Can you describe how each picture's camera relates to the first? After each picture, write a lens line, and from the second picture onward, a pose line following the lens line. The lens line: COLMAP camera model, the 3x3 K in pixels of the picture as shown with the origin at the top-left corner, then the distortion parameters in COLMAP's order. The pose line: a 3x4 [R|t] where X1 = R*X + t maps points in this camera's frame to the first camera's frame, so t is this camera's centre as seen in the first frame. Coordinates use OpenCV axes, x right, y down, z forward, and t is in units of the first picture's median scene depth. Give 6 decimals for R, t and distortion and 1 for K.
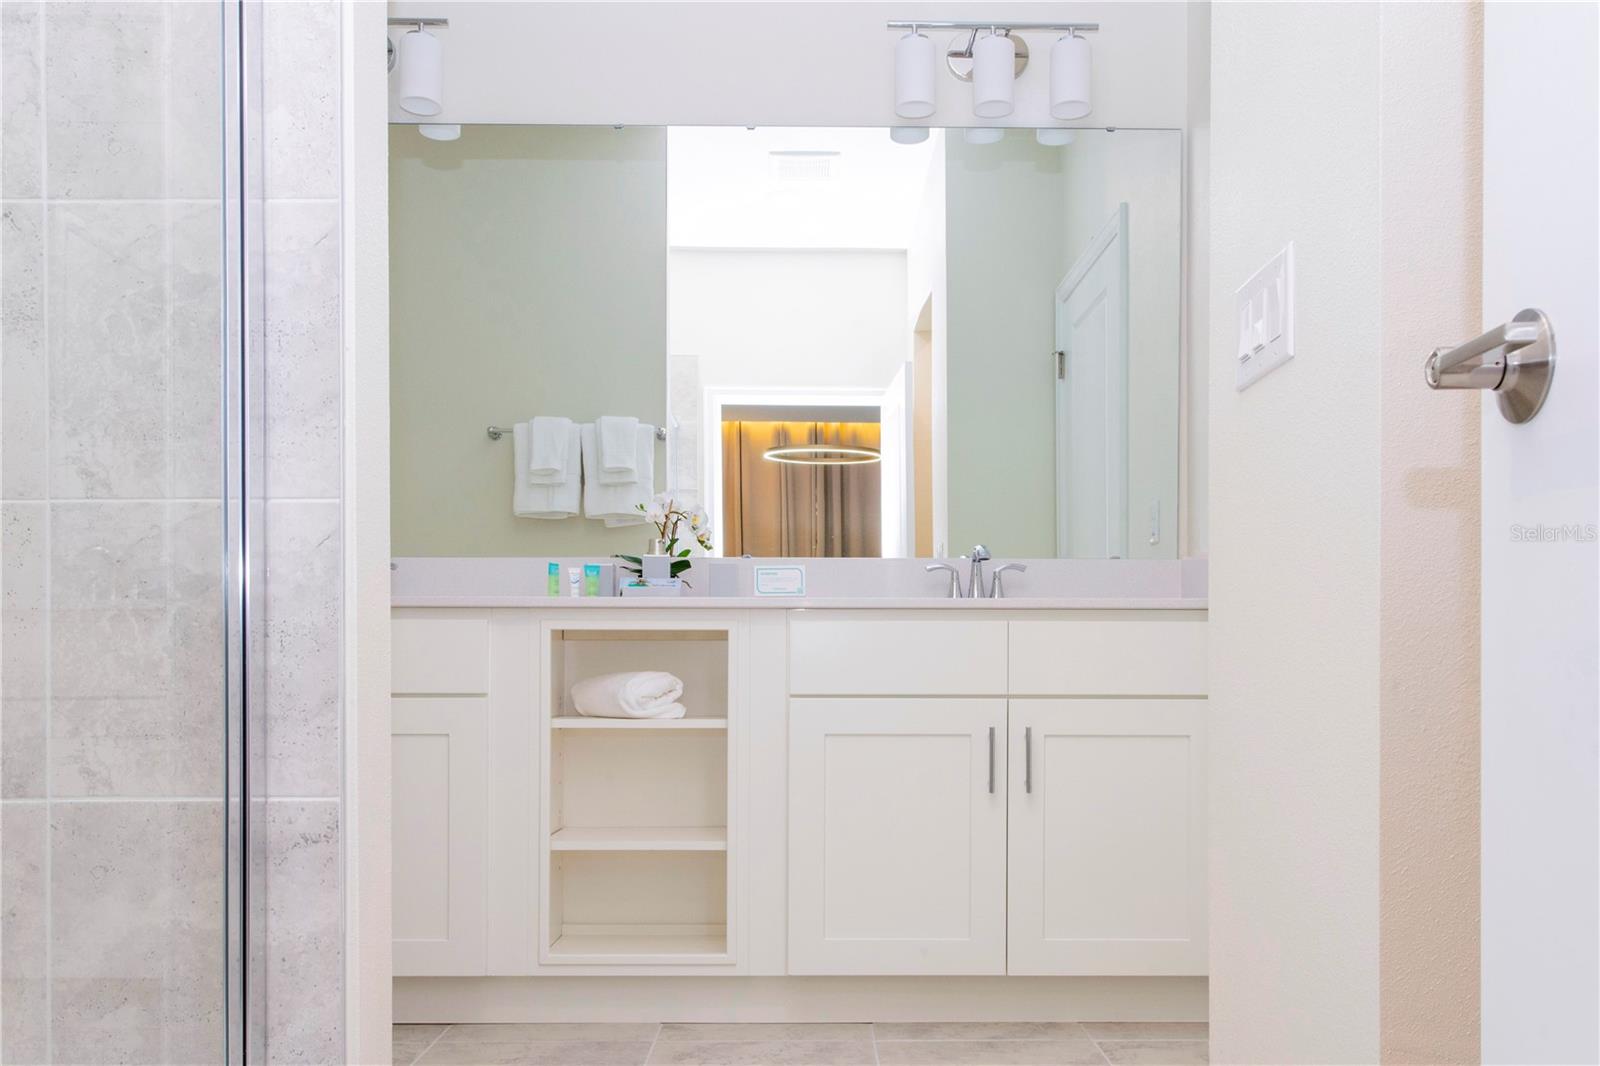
lens RADIAL K [[1287.6, 0, 800.4], [0, 1287.6, 685.9], [0, 0, 1]] dist [0.006828, 0.002066]
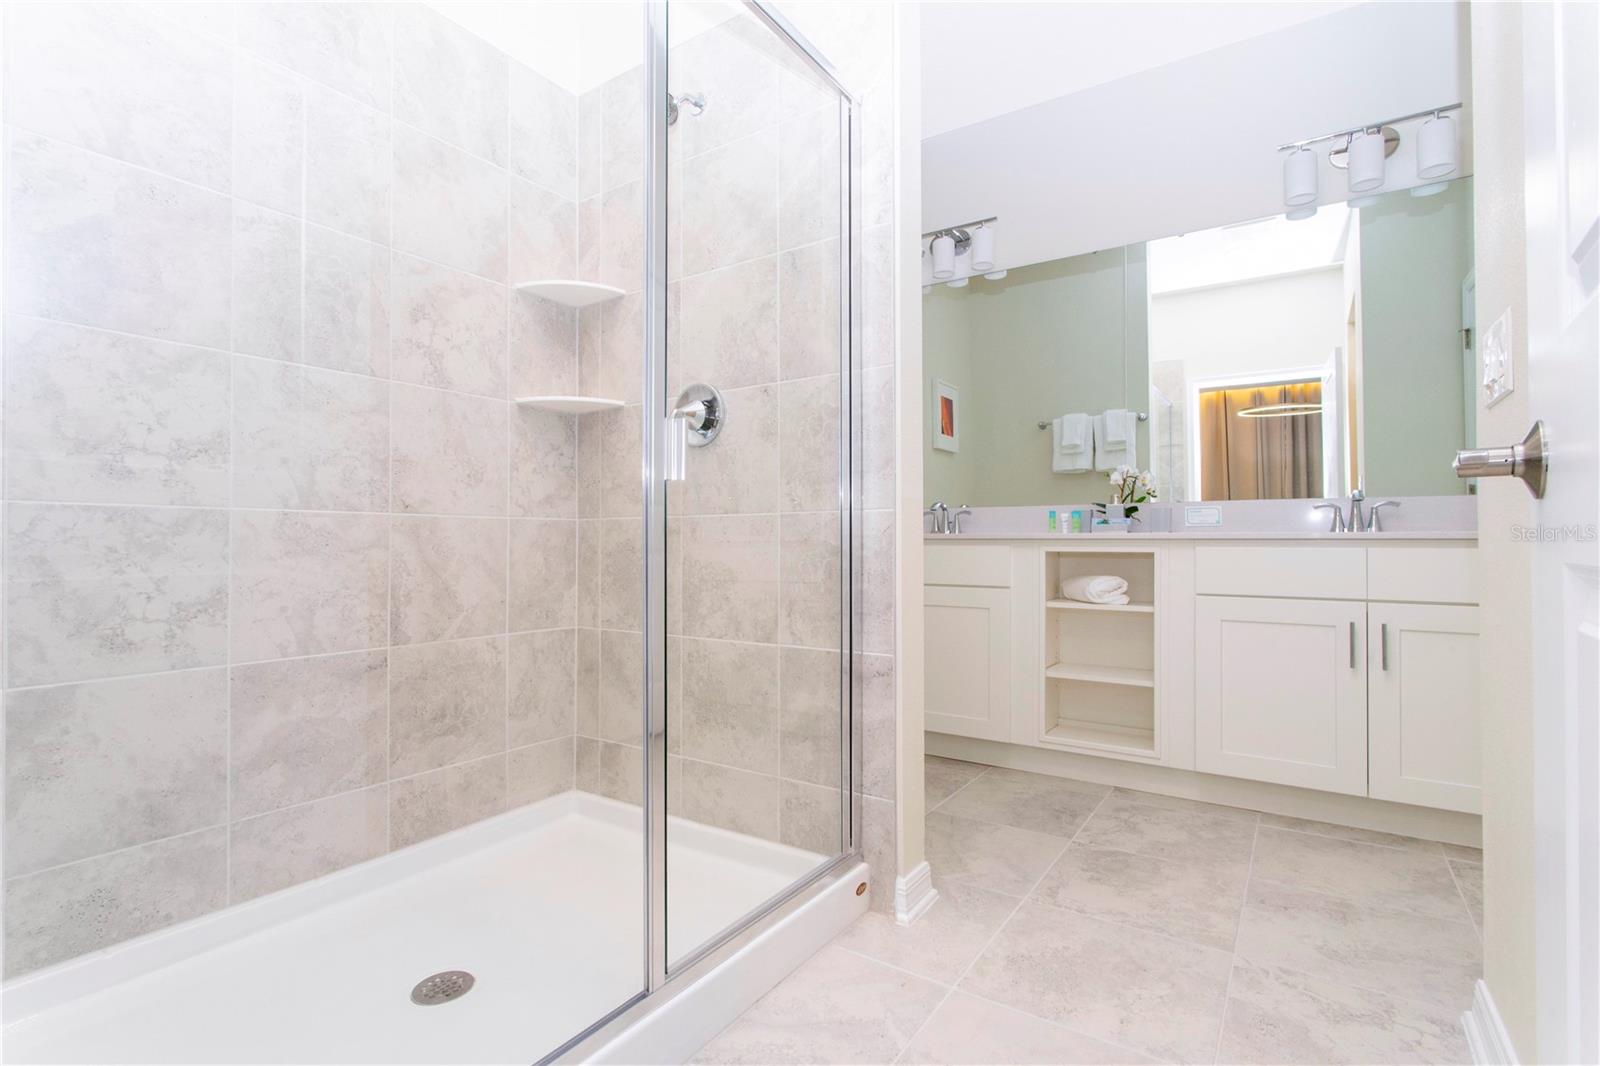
lens RADIAL K [[755.3, 0, 804.6], [0, 755.3, 533.4], [0, 0, 1]] dist [-0.000612, 0.000330]
pose [[0.825743, -0.007005, -0.564003, 0.117756], [-0.004161, 0.999820, -0.018510, -0.047831], [0.564031, 0.017631, 0.825565, -0.042226]]
